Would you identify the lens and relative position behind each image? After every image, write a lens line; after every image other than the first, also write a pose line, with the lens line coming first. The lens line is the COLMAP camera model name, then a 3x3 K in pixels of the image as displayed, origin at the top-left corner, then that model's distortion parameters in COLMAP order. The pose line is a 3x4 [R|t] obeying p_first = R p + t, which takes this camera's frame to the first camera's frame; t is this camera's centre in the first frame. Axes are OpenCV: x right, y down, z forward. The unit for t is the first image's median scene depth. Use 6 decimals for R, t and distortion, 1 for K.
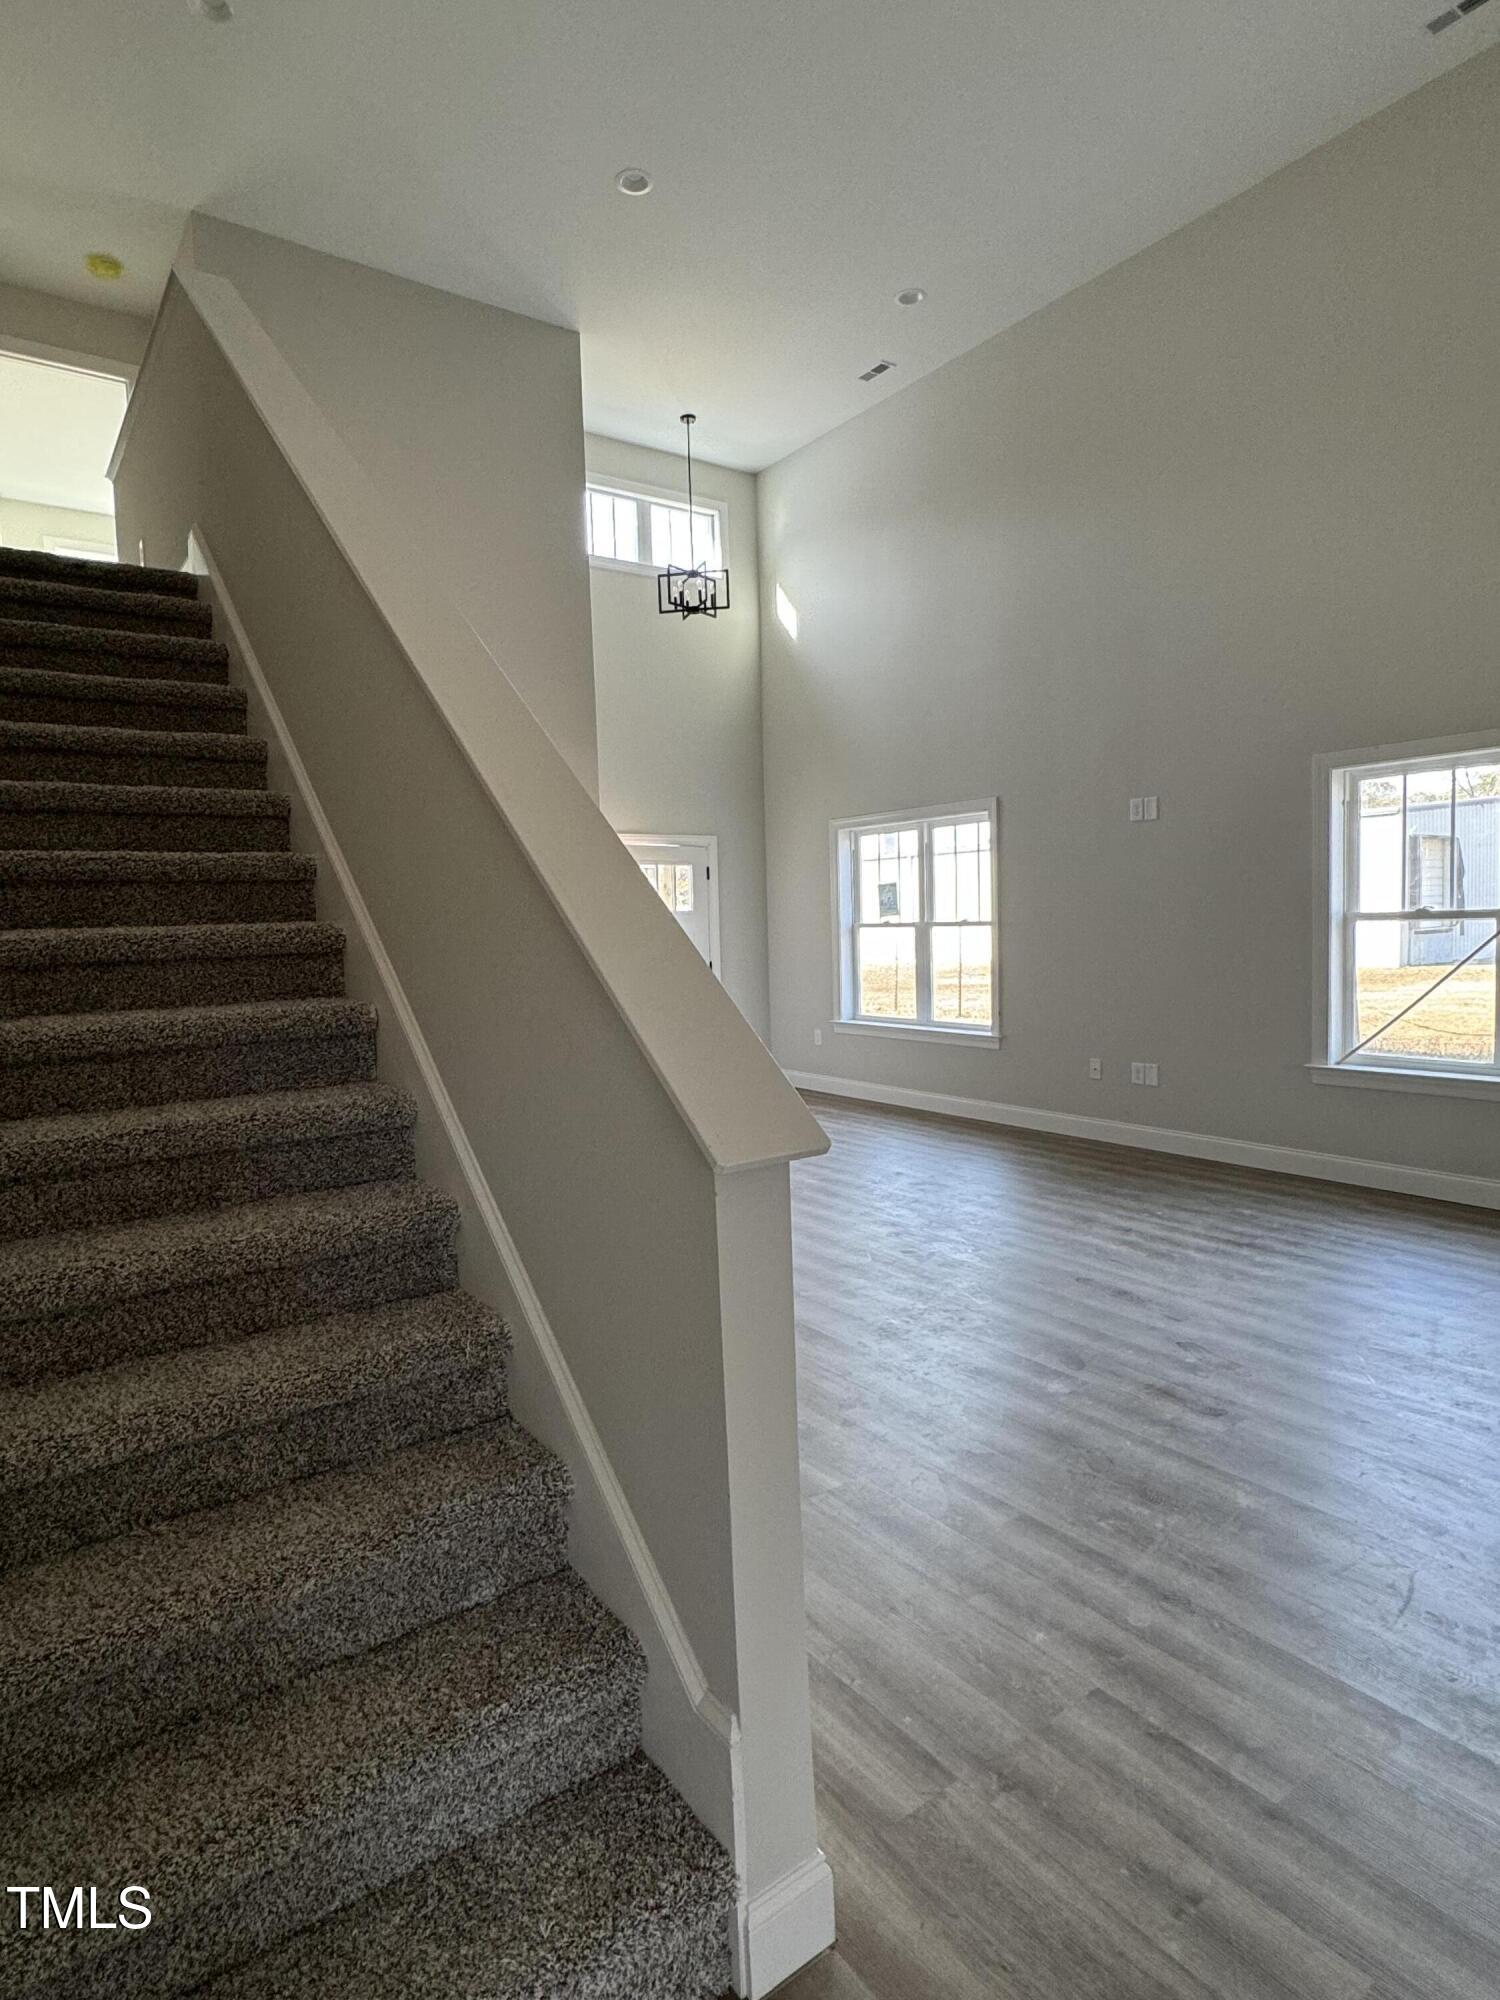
lens RADIAL K [[1097.0, 0, 750.0], [0, 1097.0, 1000.0], [0, 0, 1]] dist [0.000416, 0.000020]
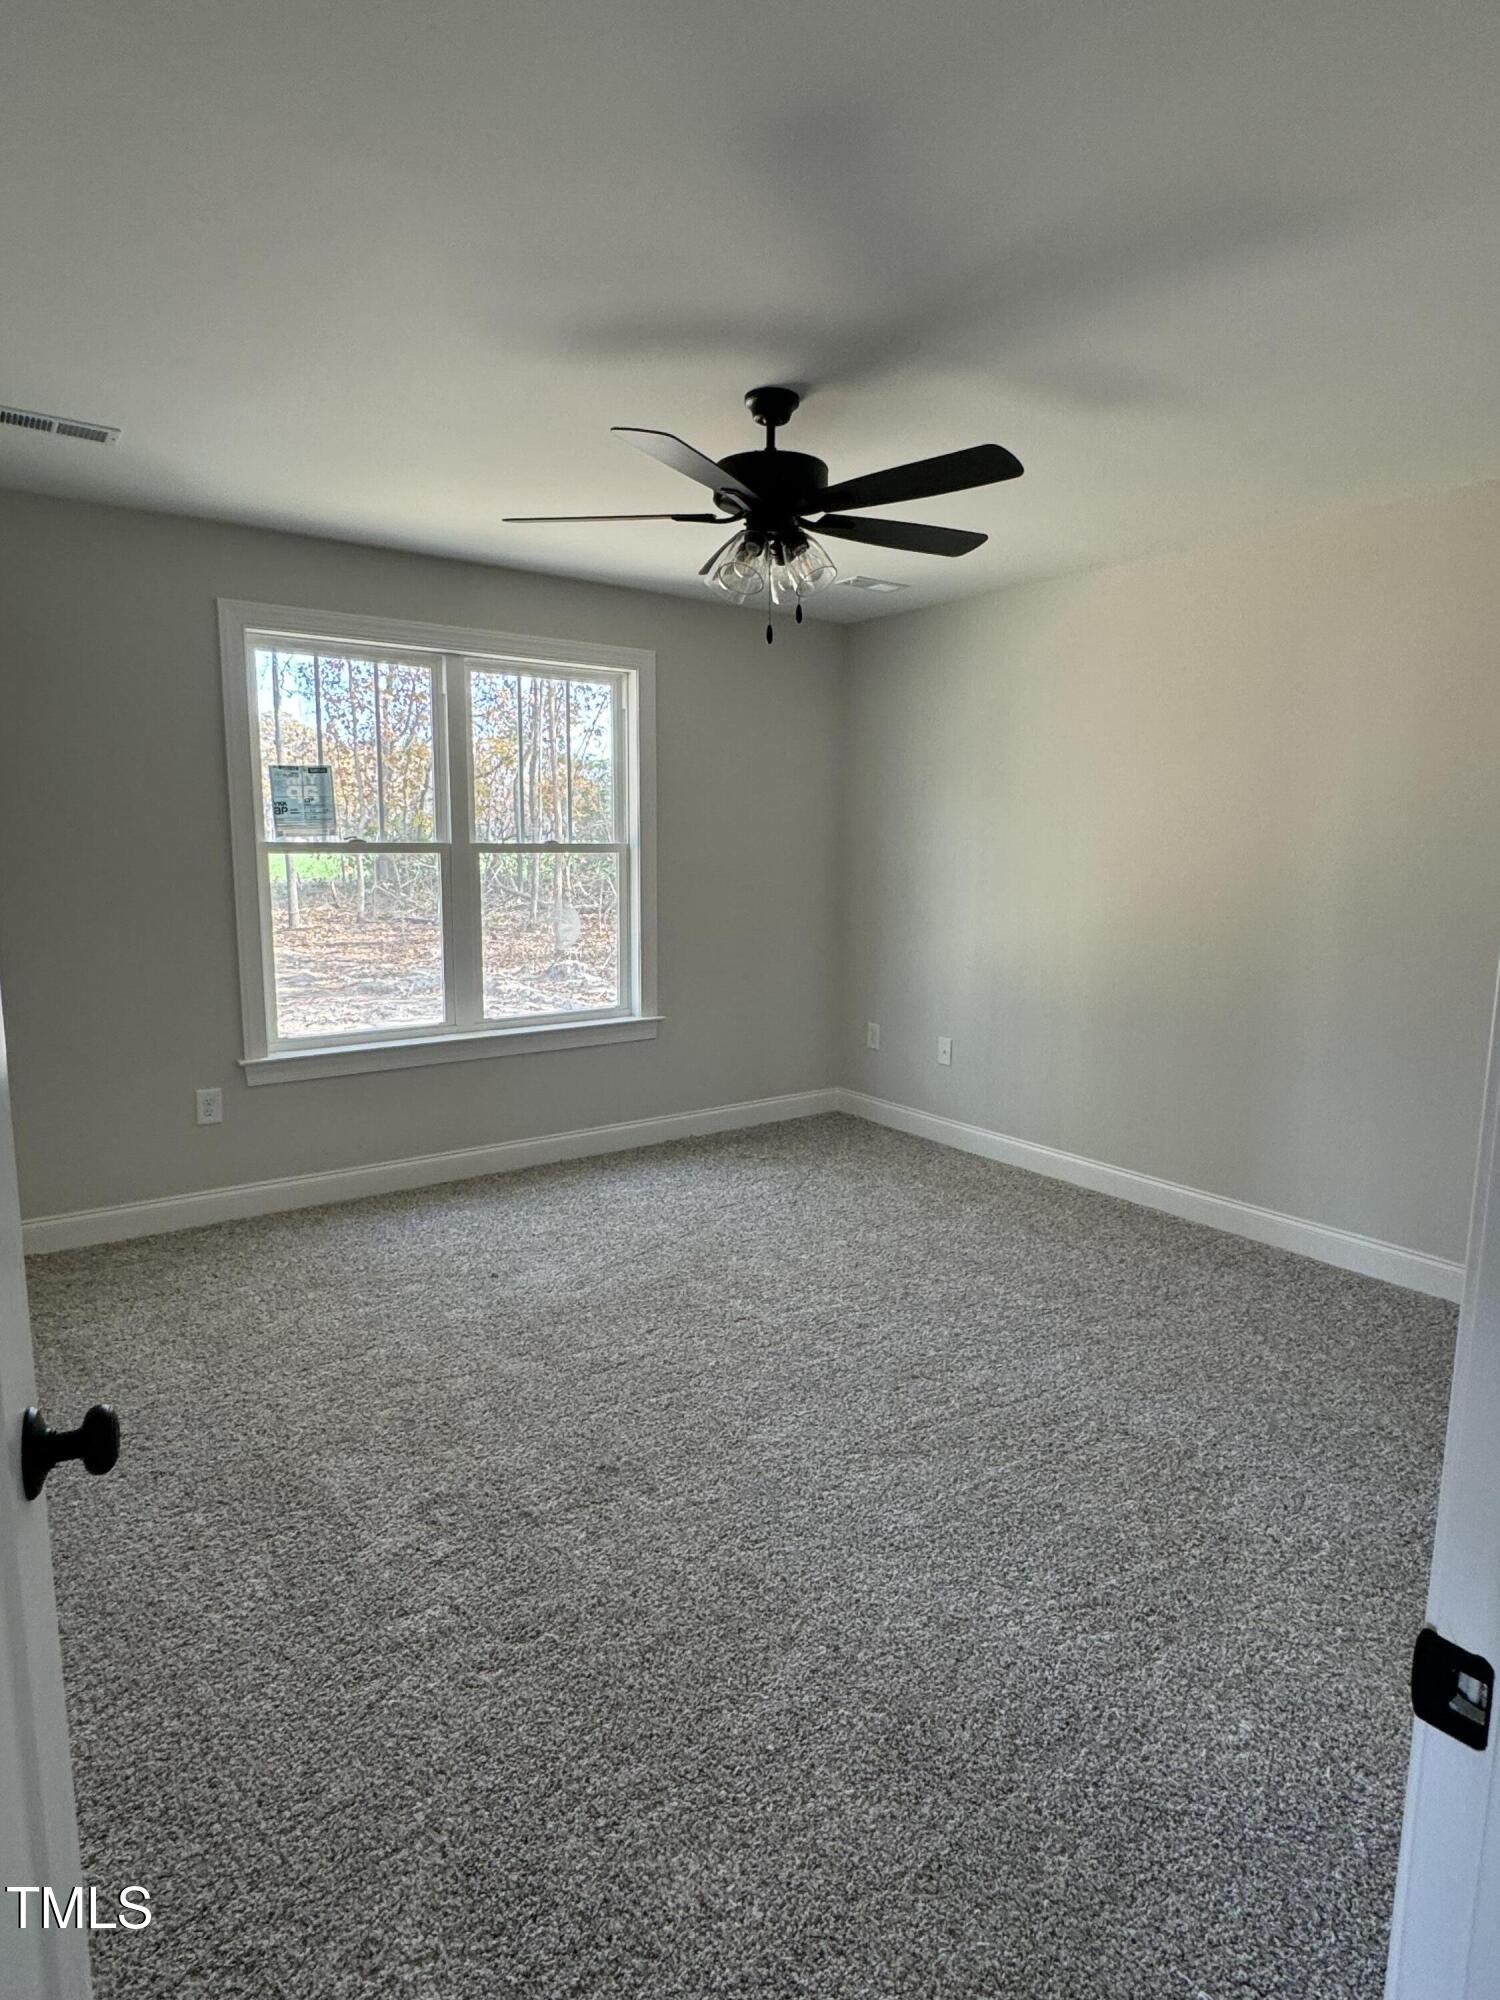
lens RADIAL K [[1097.0, 0, 750.0], [0, 1097.0, 1000.0], [0, 0, 1]] dist [0.000416, 0.000020]
pose [[0.006489, -0.083093, 0.996521, -0.386393], [0.083218, 0.993130, 0.082268, -0.026488], [-0.996510, 0.082395, 0.013359, 0.852552]]
